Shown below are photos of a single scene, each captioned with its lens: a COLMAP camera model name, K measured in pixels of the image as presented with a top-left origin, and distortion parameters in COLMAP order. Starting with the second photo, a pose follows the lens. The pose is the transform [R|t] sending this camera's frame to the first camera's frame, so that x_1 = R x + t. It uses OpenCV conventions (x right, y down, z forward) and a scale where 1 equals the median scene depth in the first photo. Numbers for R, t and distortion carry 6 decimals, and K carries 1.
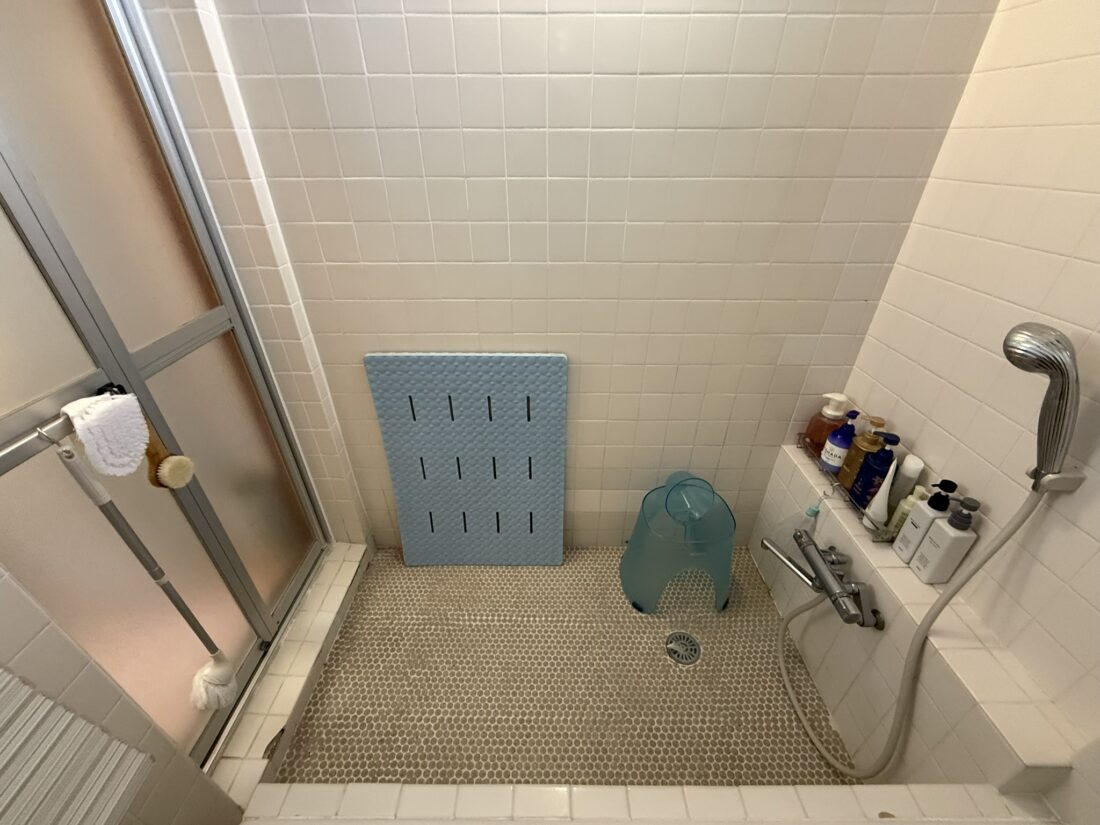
lens RADIAL K [[437.4, 0, 546.1], [0, 437.4, 412.4], [0, 0, 1]] dist [-0.002848, 0.000031]
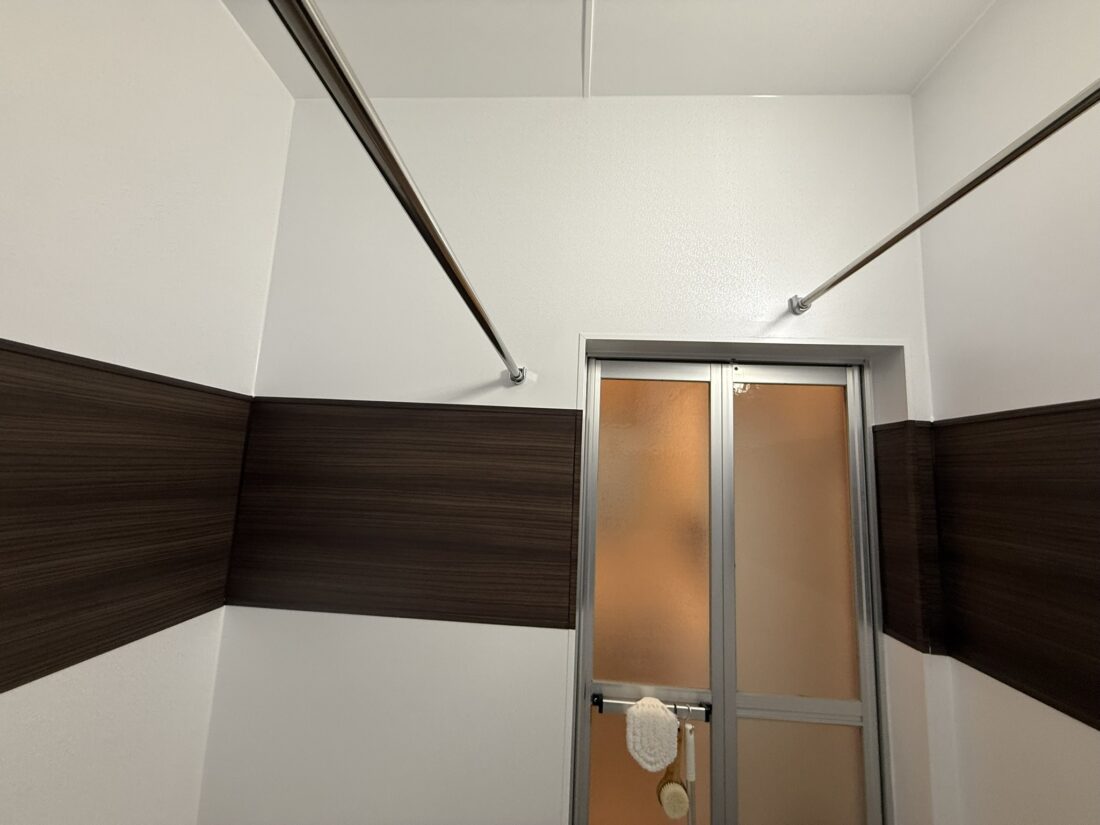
lens RADIAL K [[437.4, 0, 549.7], [0, 437.4, 408.8], [0, 0, 1]] dist [-0.002848, 0.000031]
pose [[-0.053154, -0.133655, -0.989601, 0.319673], [-0.565271, 0.820966, -0.080517, -0.285023], [0.823191, 0.555113, -0.119189, 0.169450]]
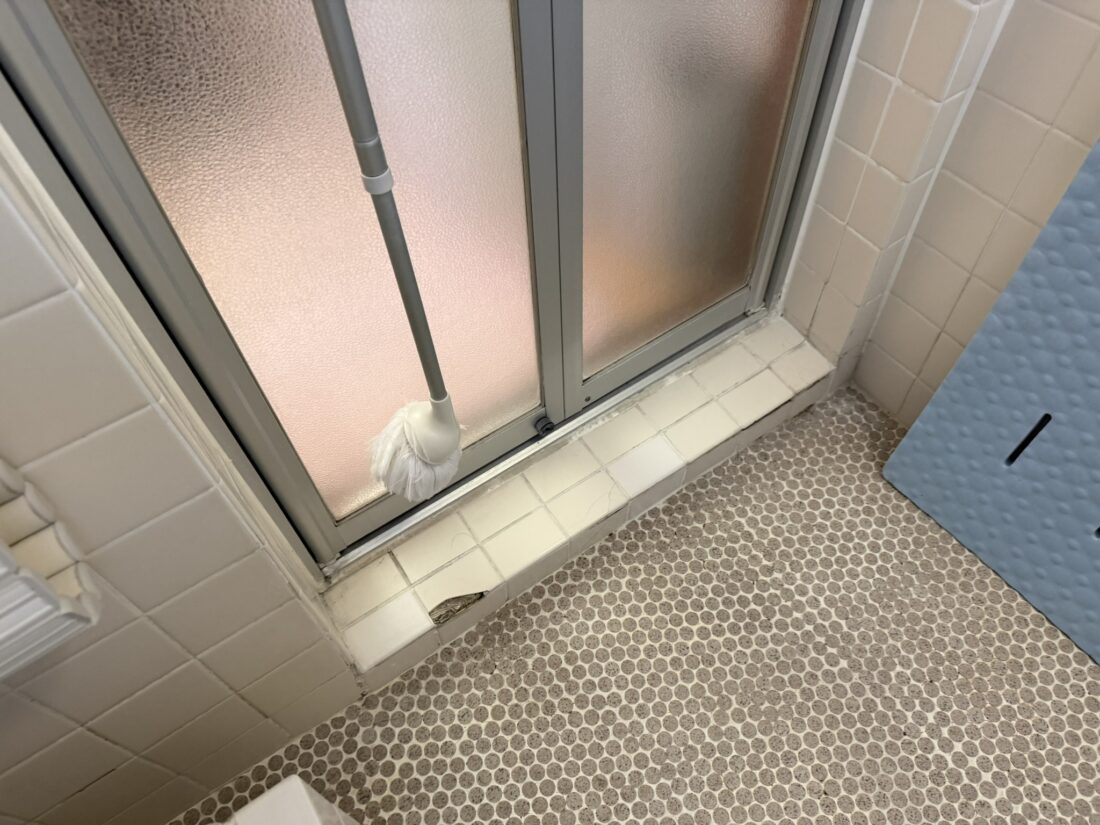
lens RADIAL K [[780.7, 0, 546.5], [0, 780.7, 416.2], [0, 0, 1]] dist [0.071686, -0.107040]
pose [[0.574520, 0.651955, -0.494855, -0.242028], [-0.396879, 0.750661, 0.528200, 0.089633], [0.715831, -0.107064, 0.690017, 0.437270]]
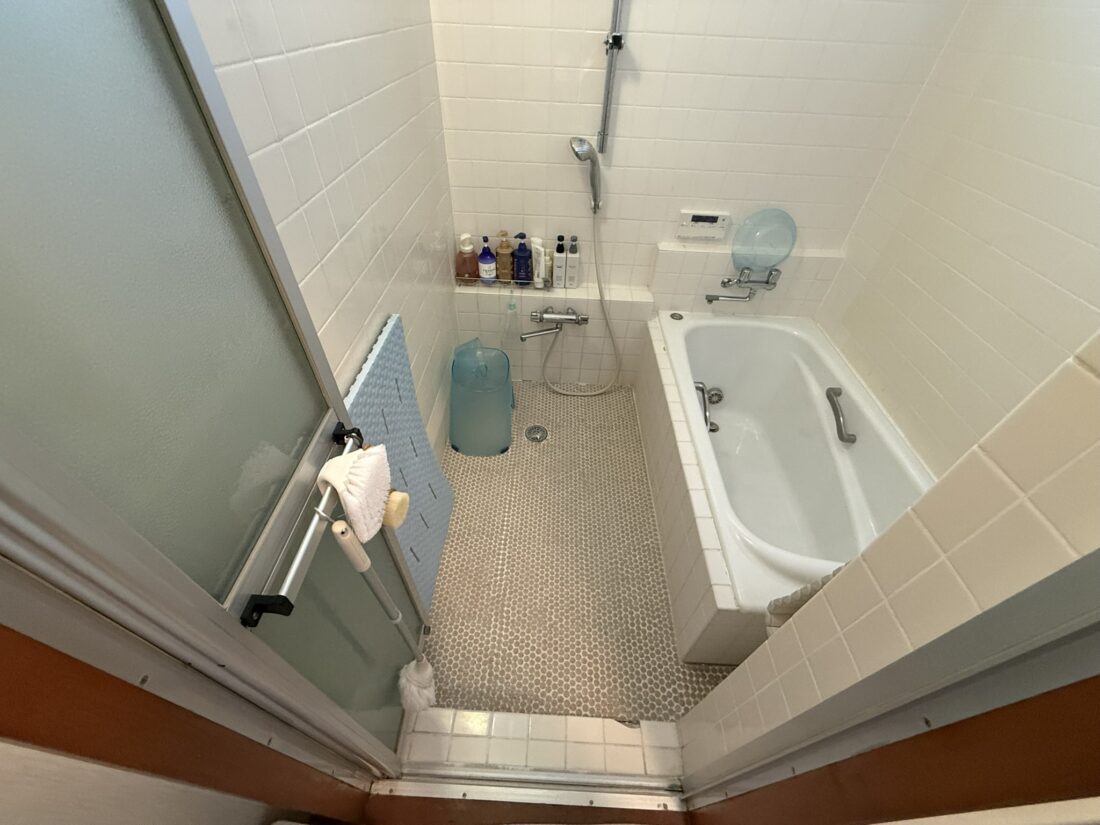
lens RADIAL K [[437.4, 0, 546.4], [0, 437.4, 413.8], [0, 0, 1]] dist [-0.002848, 0.000031]
pose [[0.029280, -0.691573, 0.721713, -0.777530], [0.495774, 0.637002, 0.590285, -0.390766], [-0.867958, 0.340523, 0.361516, 0.472158]]
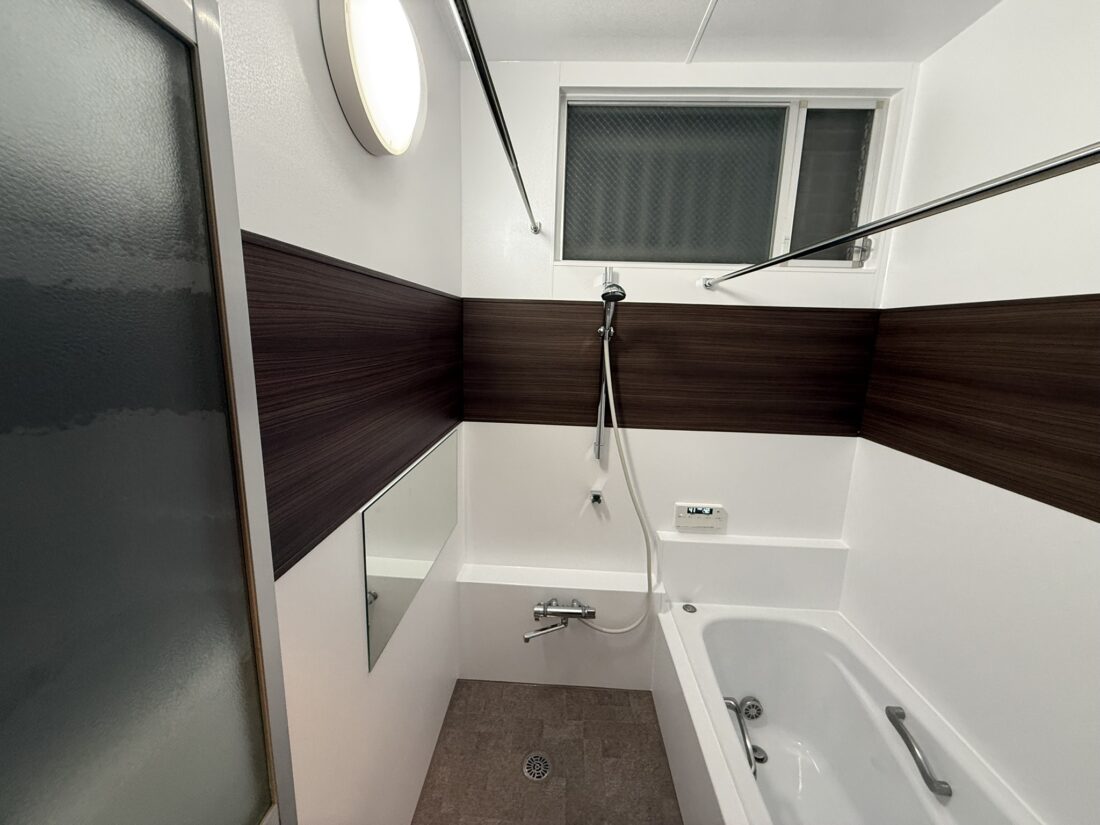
lens RADIAL K [[437.4, 0, 546.0], [0, 437.4, 410.8], [0, 0, 1]] dist [-0.002848, 0.000031]
pose [[0.042558, -0.180048, 0.982737, -0.729089], [0.498066, 0.856510, 0.135353, -0.463006], [-0.866094, 0.483708, 0.126127, 0.425228]]
